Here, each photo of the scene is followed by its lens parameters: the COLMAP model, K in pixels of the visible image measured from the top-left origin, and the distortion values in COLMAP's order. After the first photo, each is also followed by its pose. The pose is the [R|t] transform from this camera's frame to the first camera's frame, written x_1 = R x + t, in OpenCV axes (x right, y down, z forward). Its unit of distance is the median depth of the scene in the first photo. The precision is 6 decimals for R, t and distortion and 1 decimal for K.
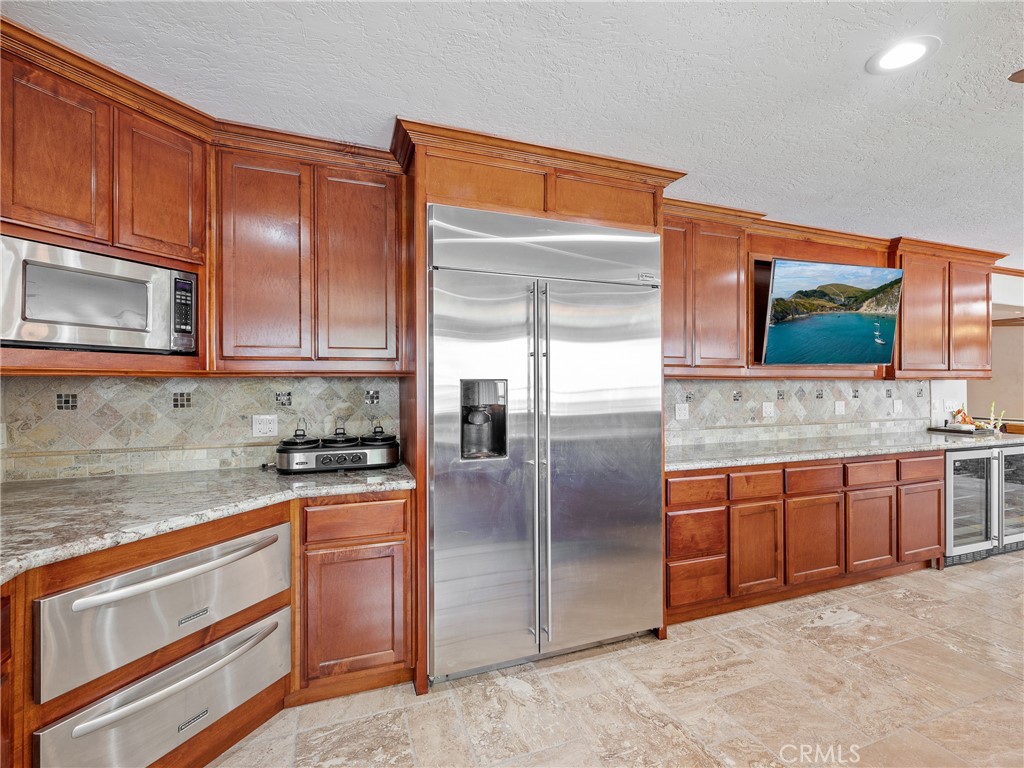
lens RADIAL K [[475.7, 0, 510.1], [0, 475.7, 377.9], [0, 0, 1]] dist [0.001380, -0.000675]
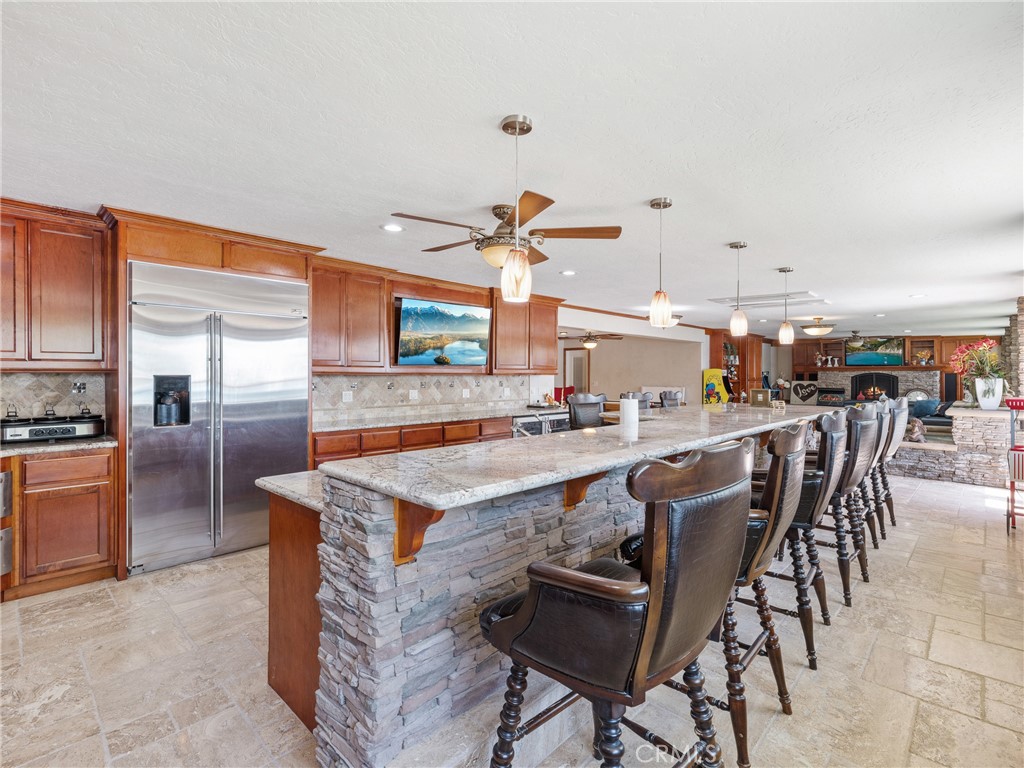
lens RADIAL K [[499.2, 0, 512.6], [0, 499.2, 373.1], [0, 0, 1]] dist [-0.000634, -0.000215]
pose [[0.899873, 0.004579, 0.436129, 0.200769], [-0.007313, 0.999963, 0.004589, -0.016393], [-0.436091, -0.007319, 0.899873, -0.819427]]
